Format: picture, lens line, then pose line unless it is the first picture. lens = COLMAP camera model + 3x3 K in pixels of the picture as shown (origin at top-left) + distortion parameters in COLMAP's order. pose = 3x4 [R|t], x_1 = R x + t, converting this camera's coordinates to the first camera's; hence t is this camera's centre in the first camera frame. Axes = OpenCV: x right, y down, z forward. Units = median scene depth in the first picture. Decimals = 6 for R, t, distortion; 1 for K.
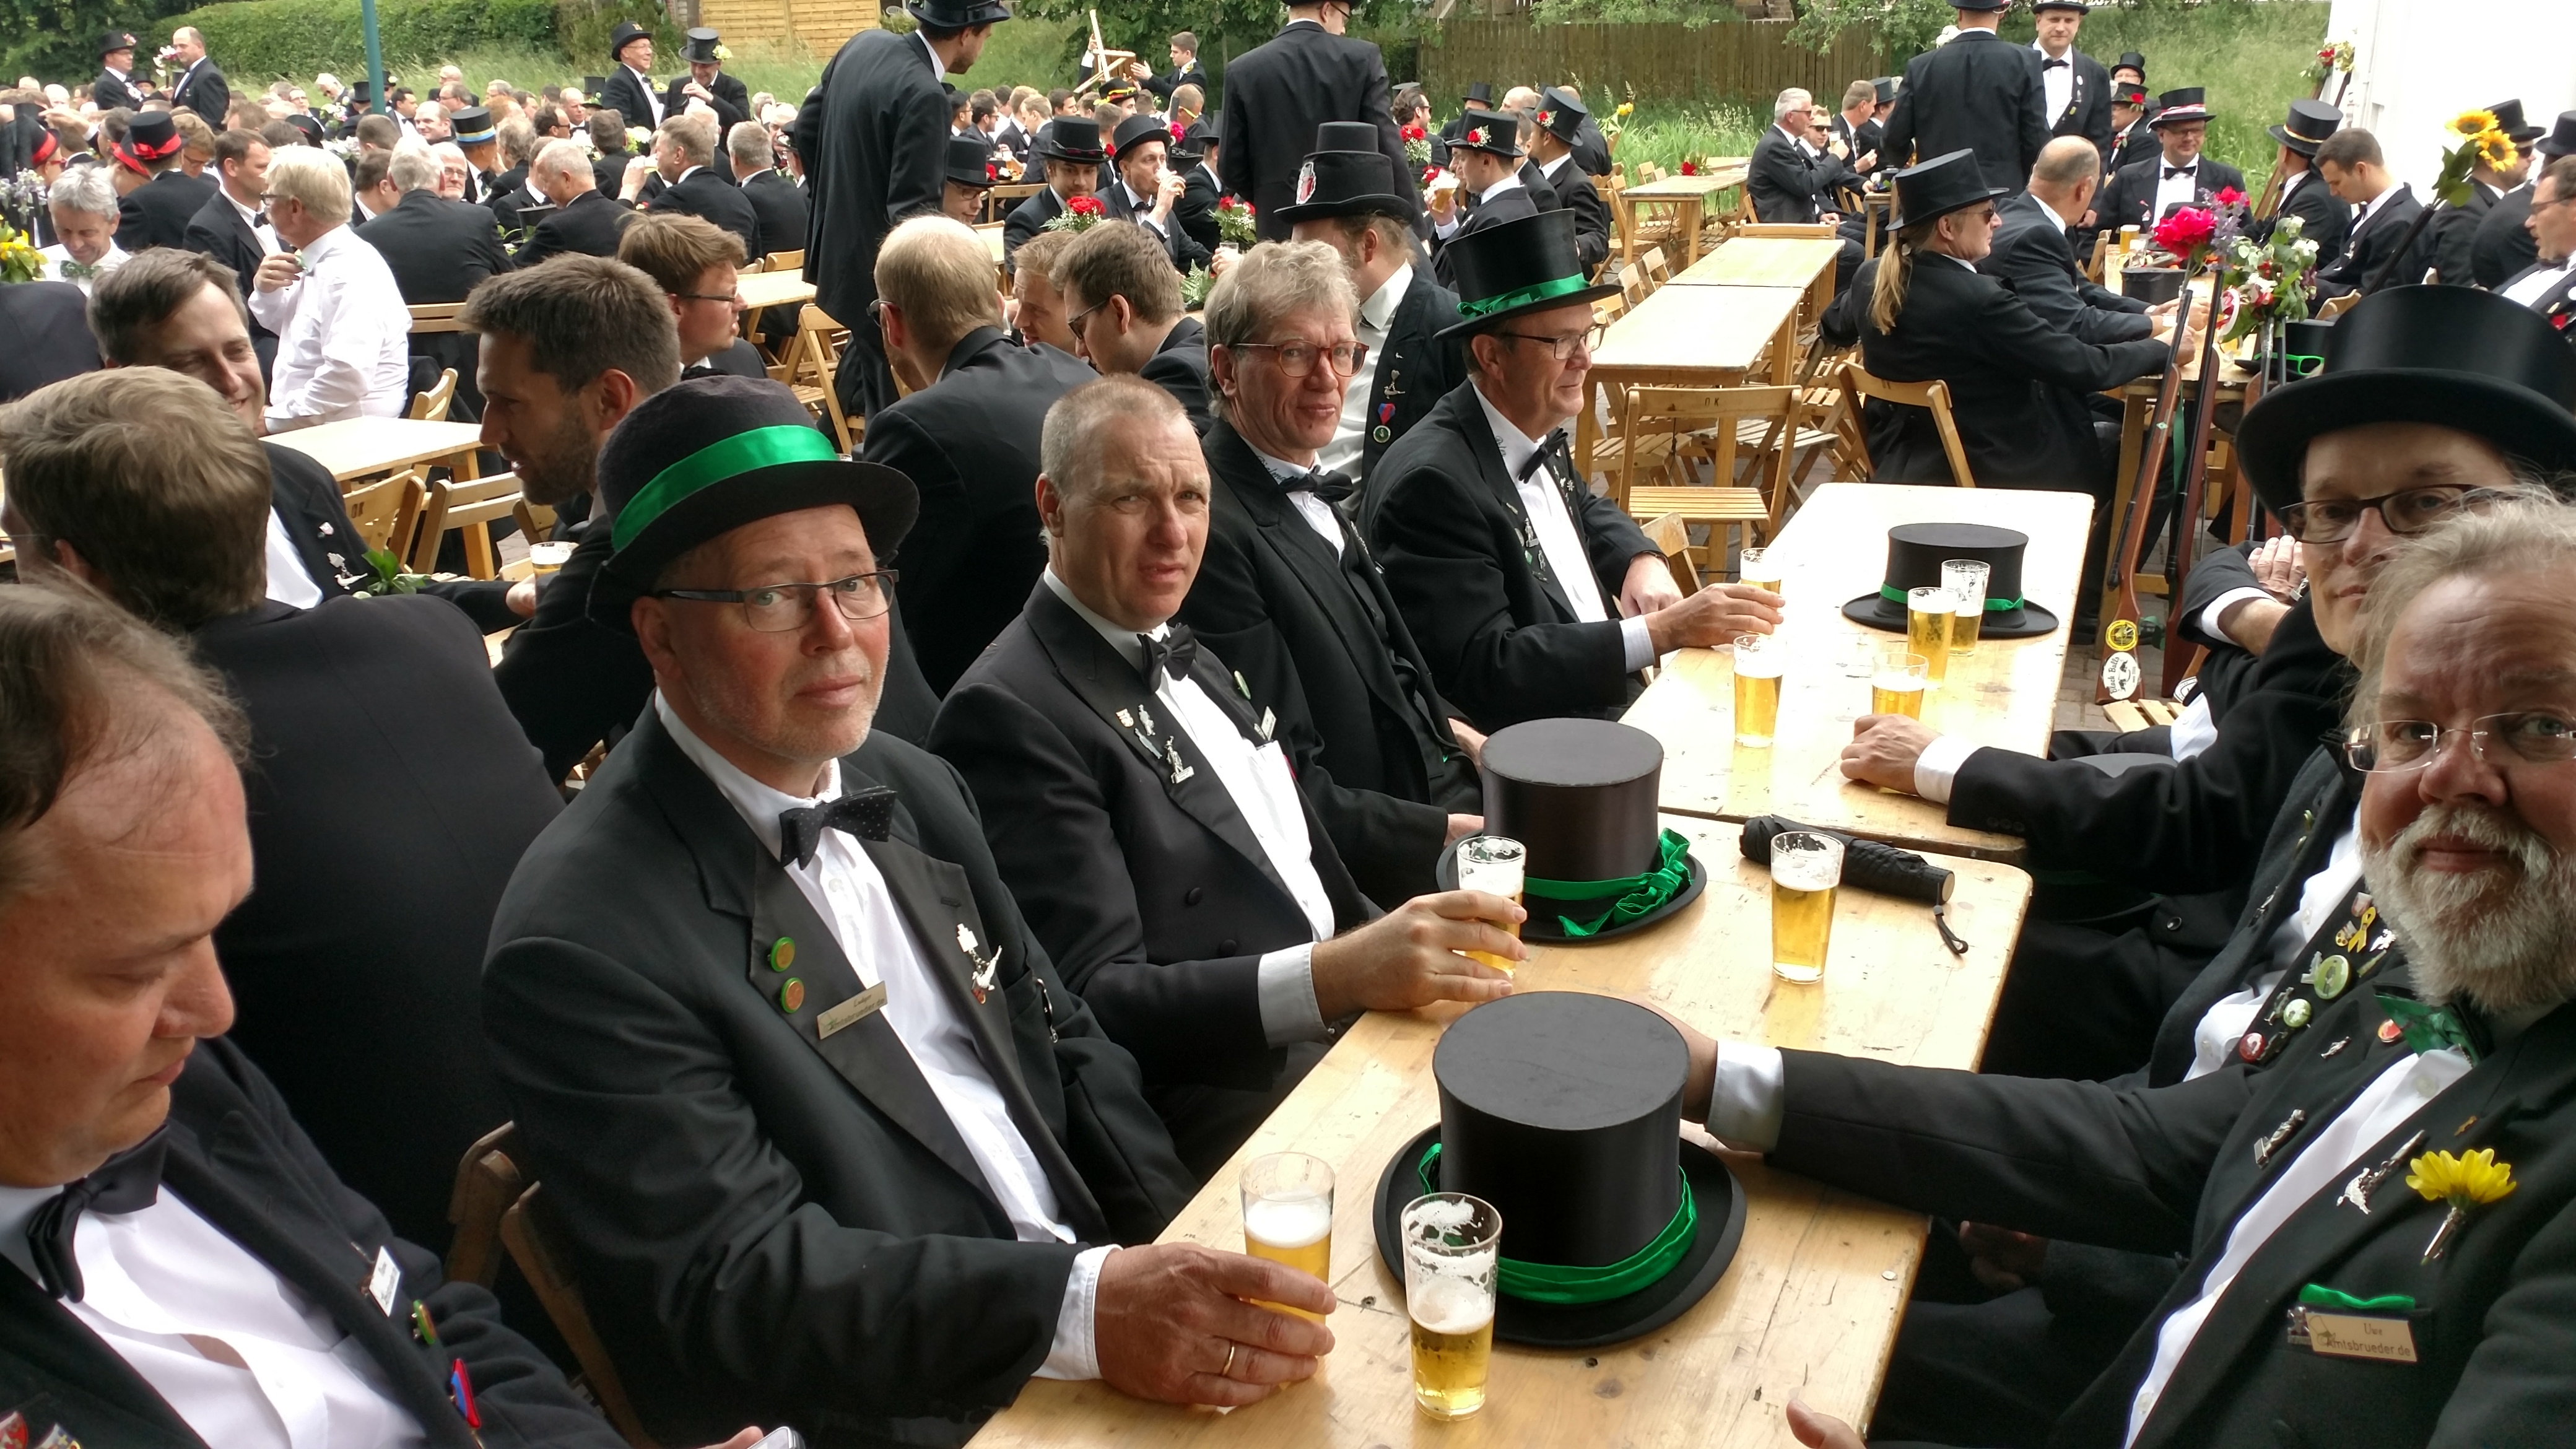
lens RADIAL K [[2044.1, 0, 1189.0], [0, 2044.1, 691.1], [0, 0, 1]] dist [0.002026, -0.017731]
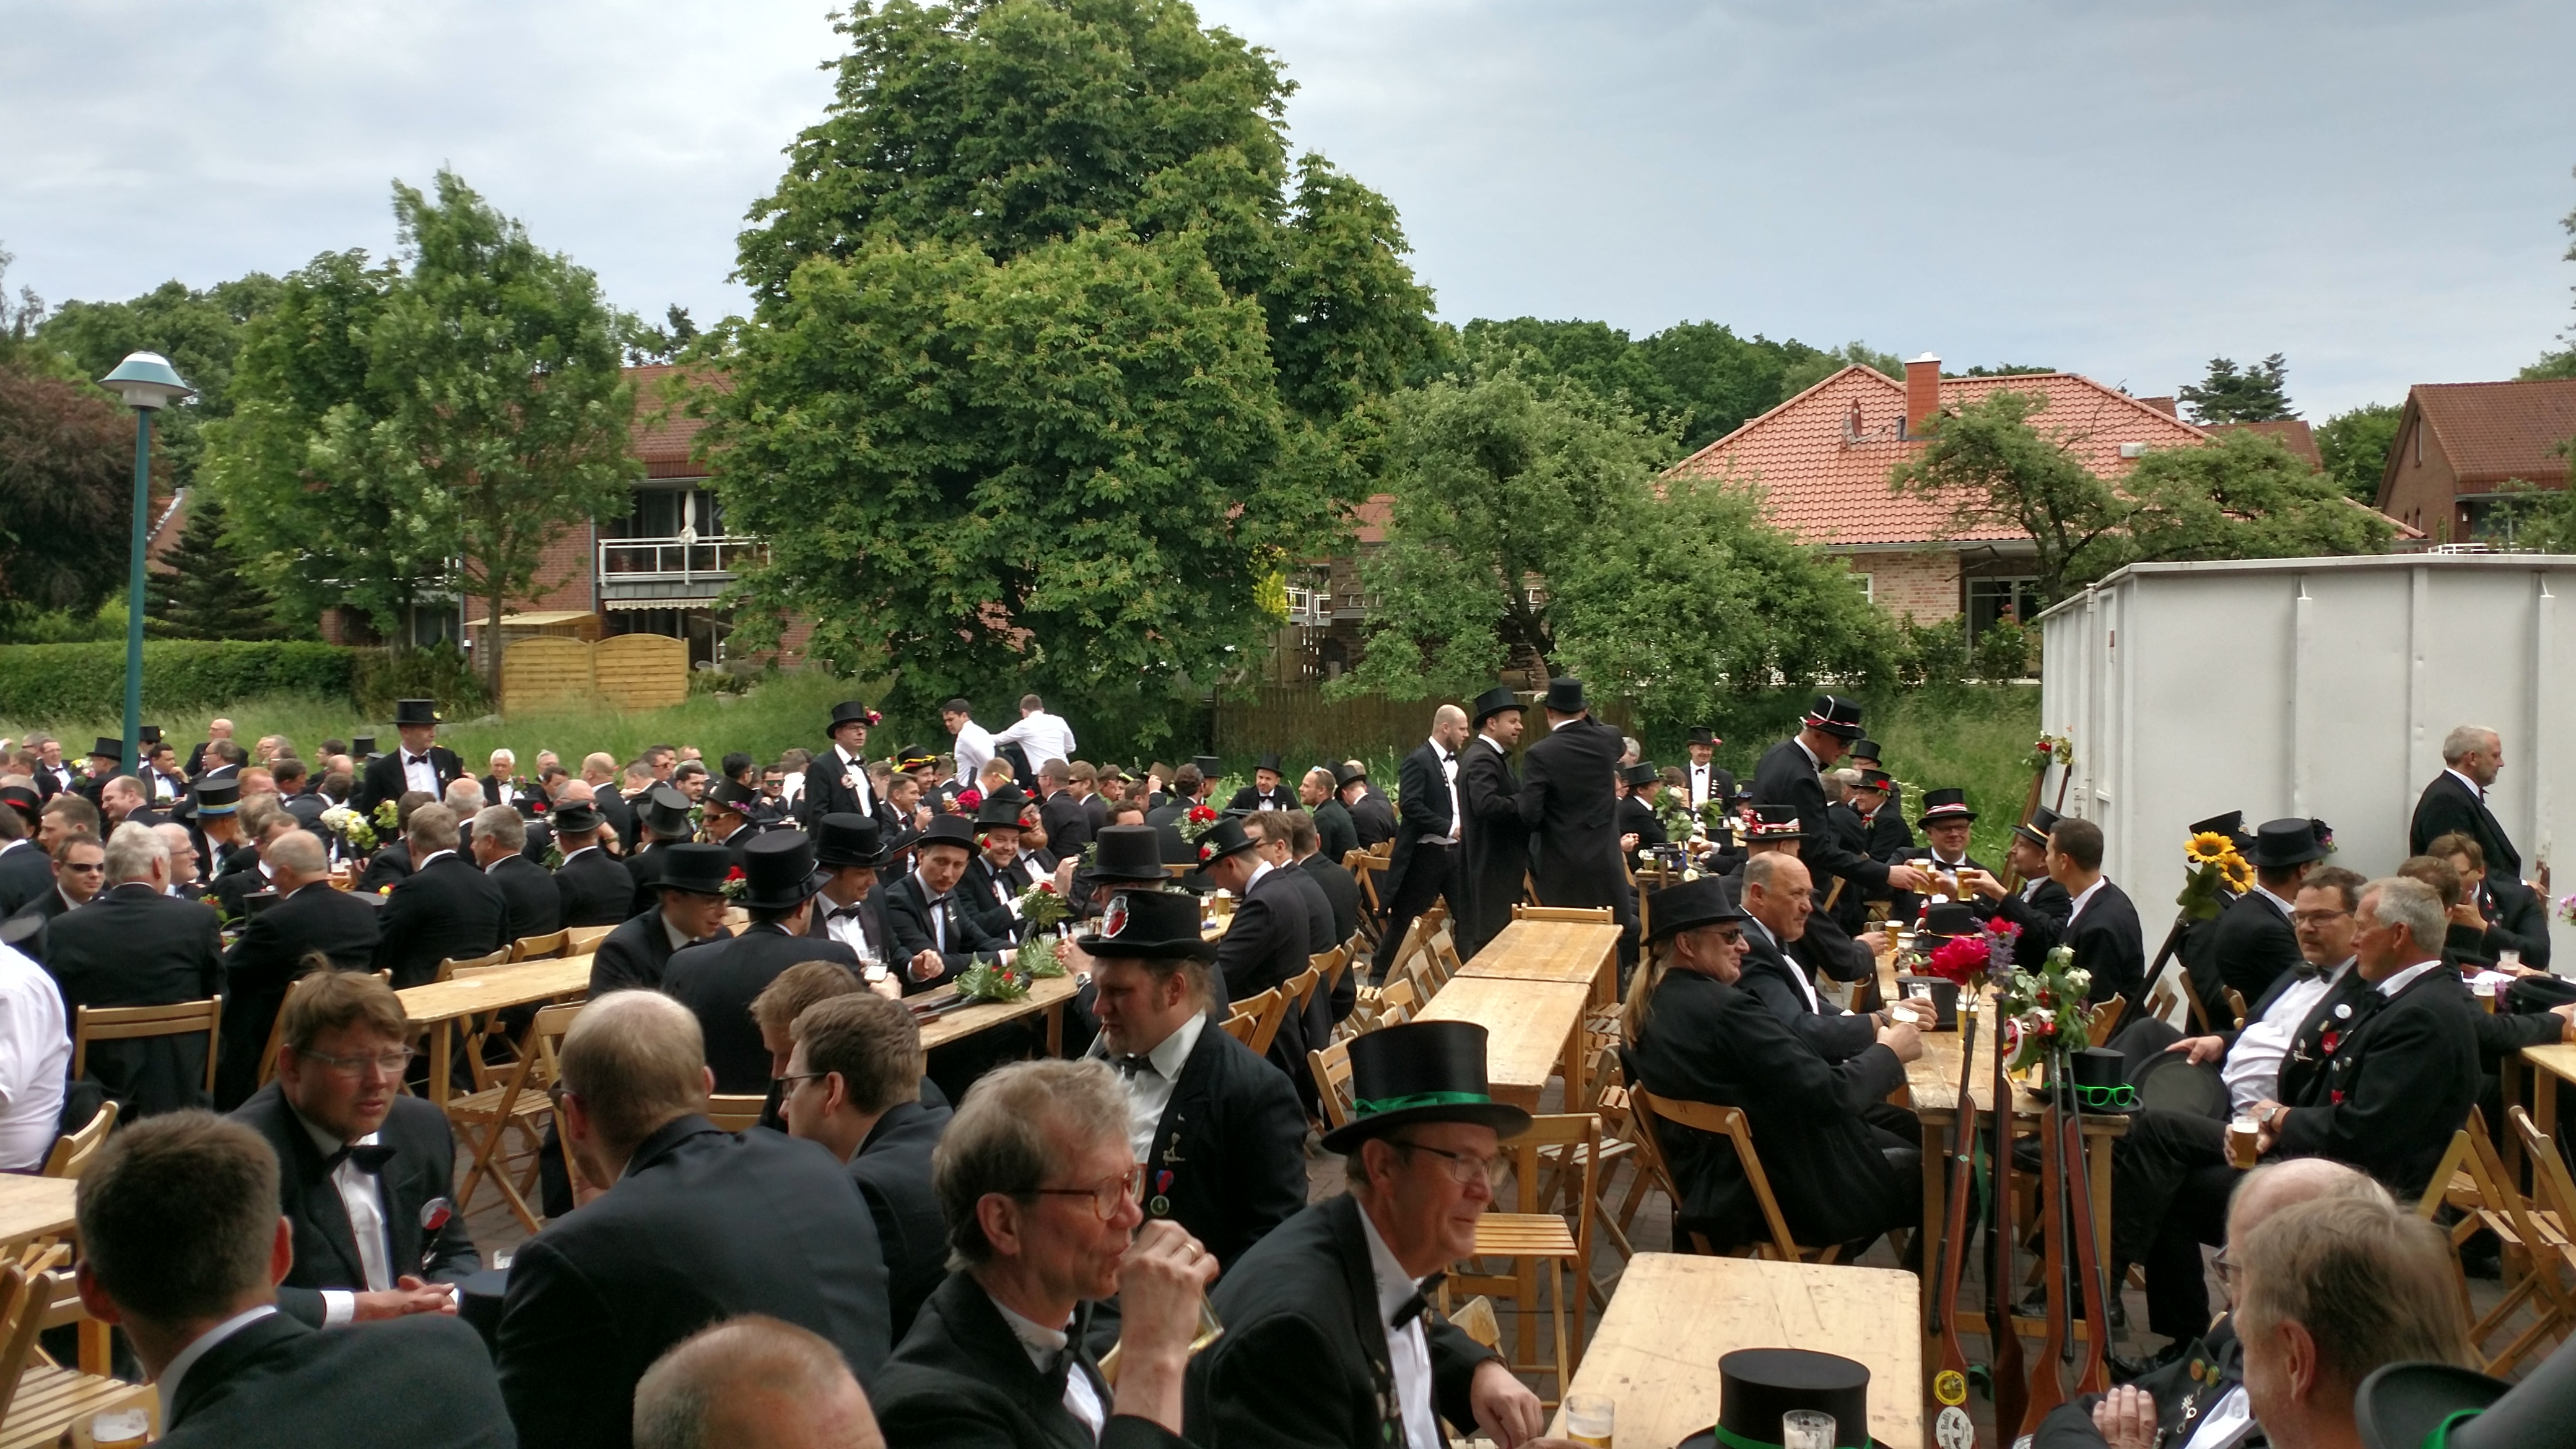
lens RADIAL K [[1987.7, 0, 1288.0], [0, 1987.7, 724.5], [0, 0, 1]] dist [-0.005753, -0.004923]
pose [[0.990192, 0.007043, 0.139538, 0.052073], [0.031900, 0.960950, -0.274879, -0.149624], [-0.136025, 0.276634, 0.951300, 0.176240]]
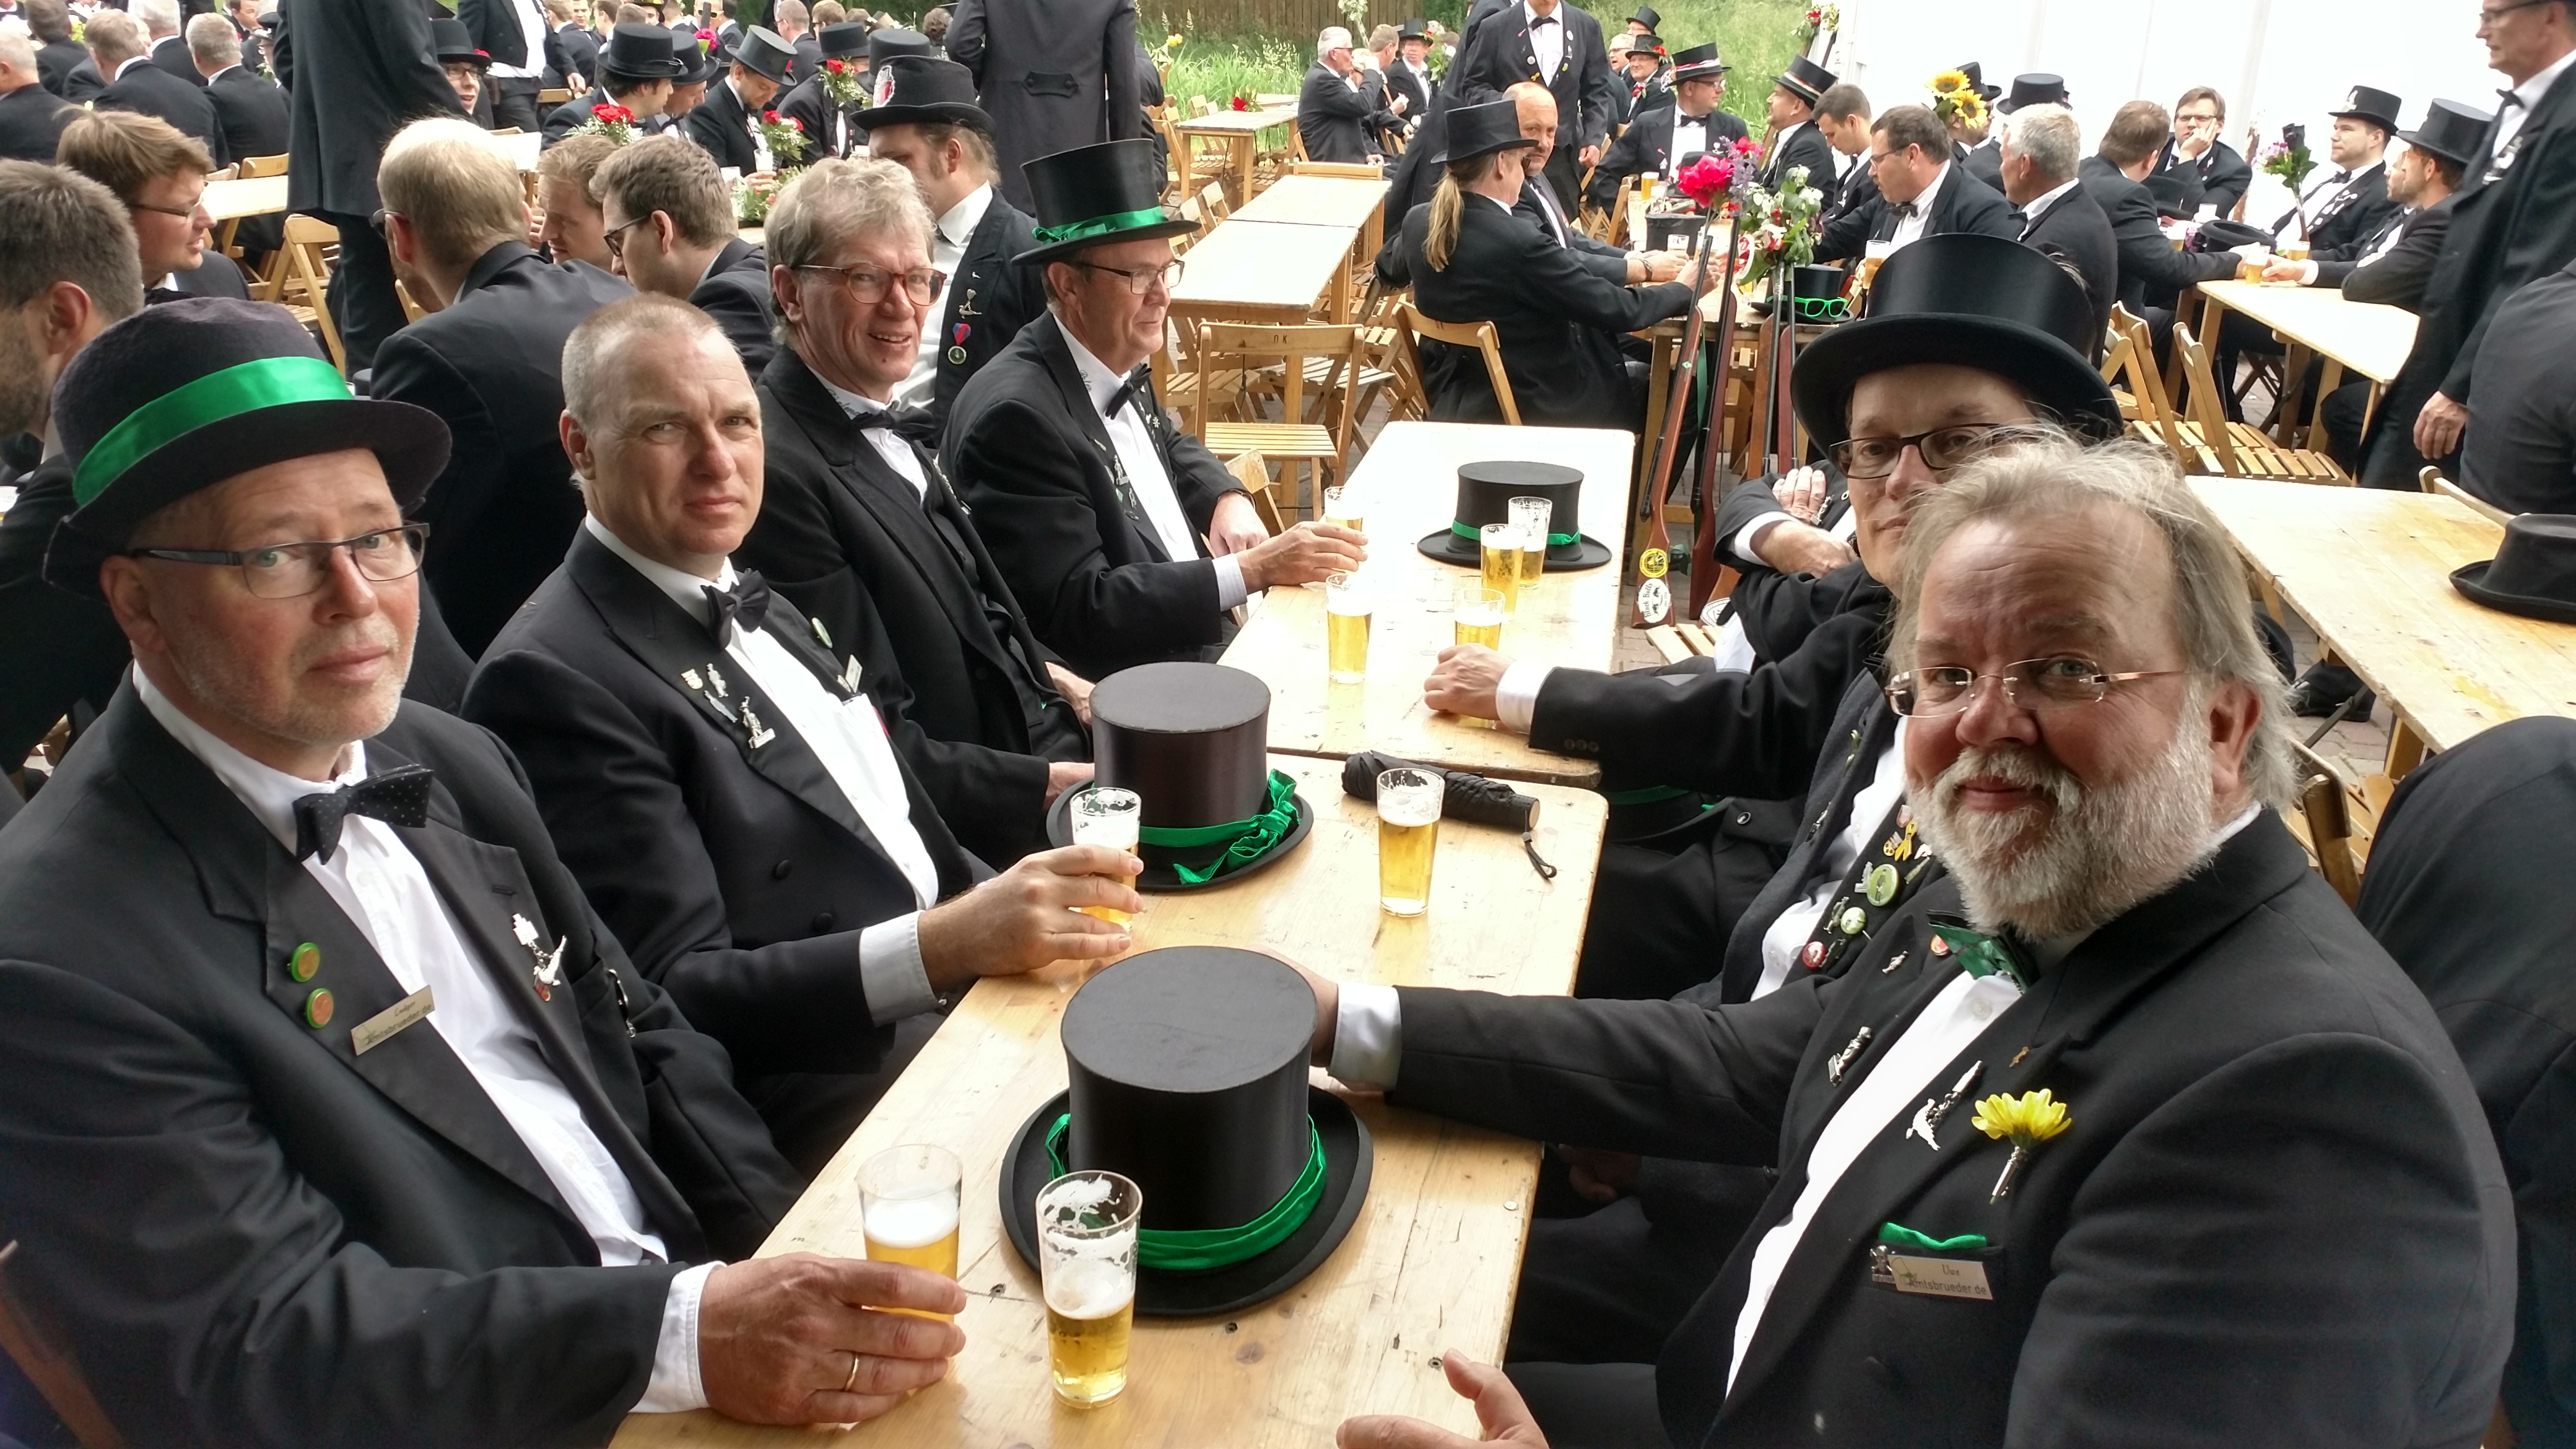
lens RADIAL K [[2008.0, 0, 1288.0], [0, 2008.0, 724.5], [0, 0, 1]] dist [0.204225, -0.523506]
pose [[0.966104, -0.036611, 0.255545, -0.008302], [0.023891, 0.998324, 0.052704, -0.005706], [-0.257046, -0.044812, 0.965360, 0.034979]]
